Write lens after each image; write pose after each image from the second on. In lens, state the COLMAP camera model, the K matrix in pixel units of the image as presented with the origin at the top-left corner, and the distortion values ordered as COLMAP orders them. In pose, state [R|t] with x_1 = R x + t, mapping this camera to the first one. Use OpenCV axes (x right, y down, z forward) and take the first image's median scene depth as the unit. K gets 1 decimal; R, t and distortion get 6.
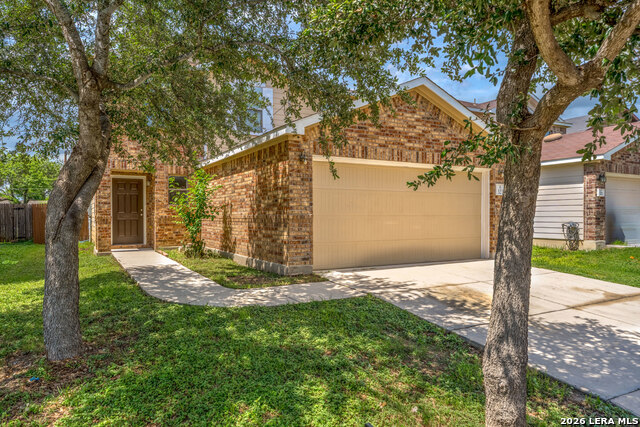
lens RADIAL K [[414.1, 0, 313.5], [0, 414.1, 218.2], [0, 0, 1]] dist [-0.002511, 0.009405]
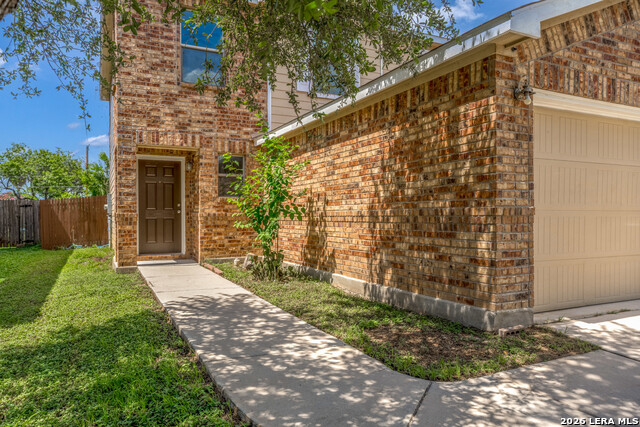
lens RADIAL K [[443.8, 0, 322.2], [0, 443.8, 218.9], [0, 0, 1]] dist [-0.005979, 0.007044]
pose [[0.998595, 0.000562, -0.052991, -0.198626], [-0.000512, 0.999999, 0.000945, 0.004196], [0.052992, -0.000917, 0.998595, 0.391239]]
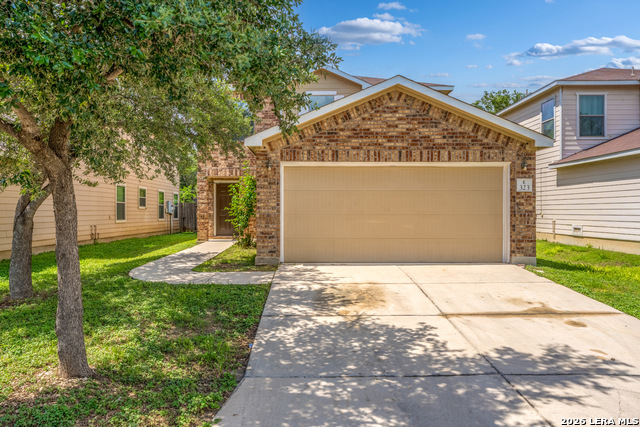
lens RADIAL K [[416.9, 0, 316.1], [0, 416.9, 209.2], [0, 0, 1]] dist [-0.004981, -0.000876]
pose [[0.886633, -0.000323, -0.462474, 0.540717], [-0.004405, 0.999948, -0.009144, -0.009348], [0.462453, 0.010144, 0.886586, 0.018401]]
